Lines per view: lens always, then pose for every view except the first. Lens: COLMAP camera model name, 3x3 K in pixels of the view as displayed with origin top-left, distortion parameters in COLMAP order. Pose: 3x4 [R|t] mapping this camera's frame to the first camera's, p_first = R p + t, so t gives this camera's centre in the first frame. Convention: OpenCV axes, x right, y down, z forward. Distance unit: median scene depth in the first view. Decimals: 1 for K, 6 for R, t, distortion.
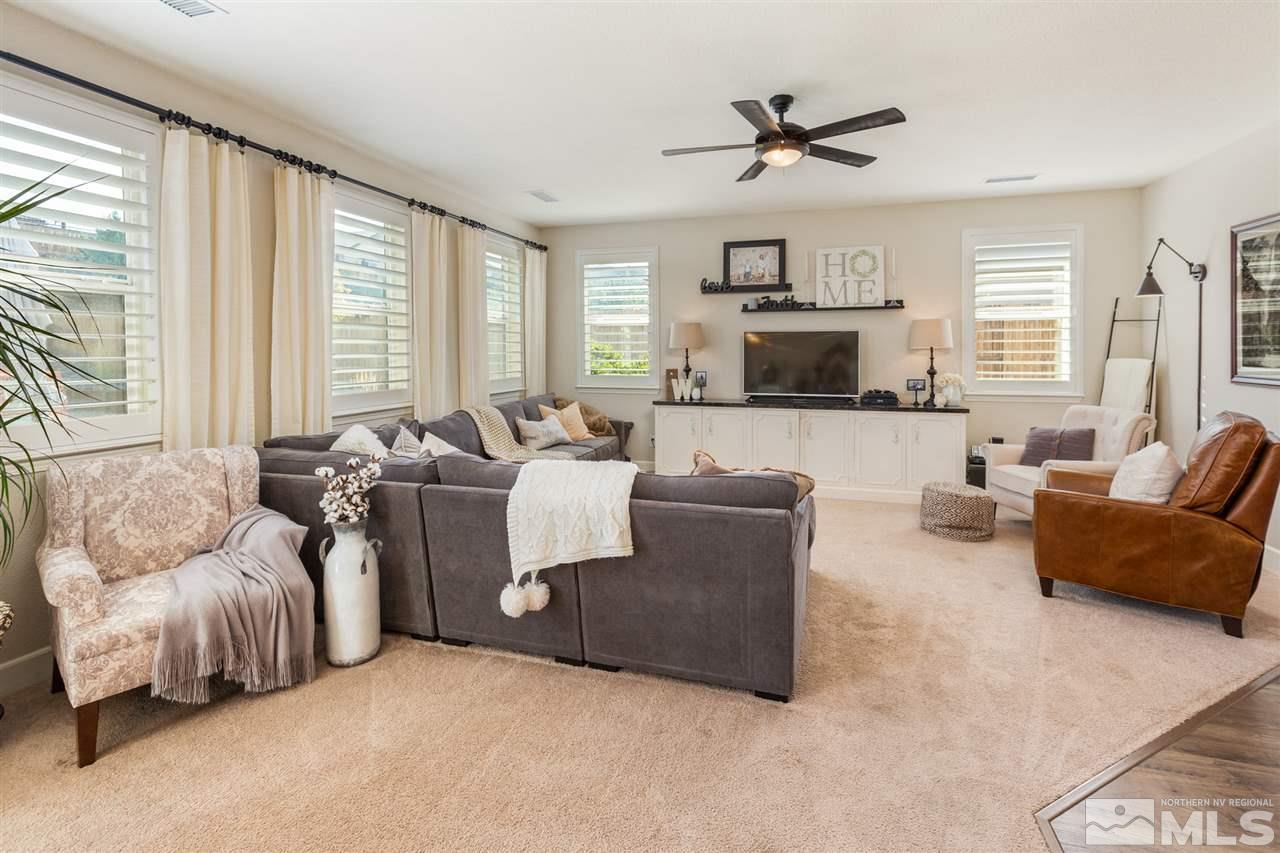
lens RADIAL K [[613.5, 0, 631.5], [0, 613.5, 364.9], [0, 0, 1]] dist [0.006646, -0.002840]
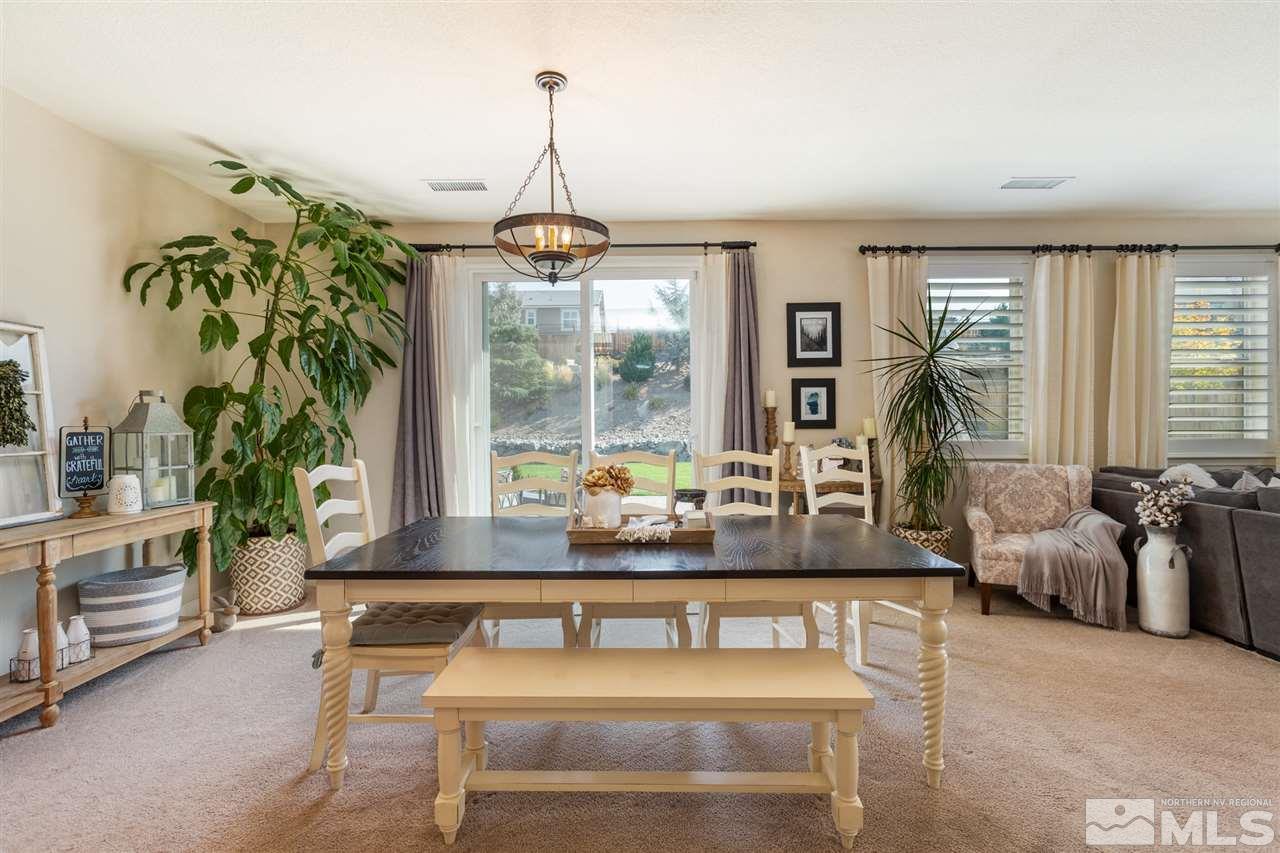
lens RADIAL K [[613.5, 0, 629.5], [0, 613.5, 434.2], [0, 0, 1]] dist [0.006646, -0.002840]
pose [[0.324448, 0.018815, -0.945716, 0.412334], [-0.014307, 0.999785, 0.014983, 0.054832], [0.945795, 0.008669, 0.324648, -0.499689]]
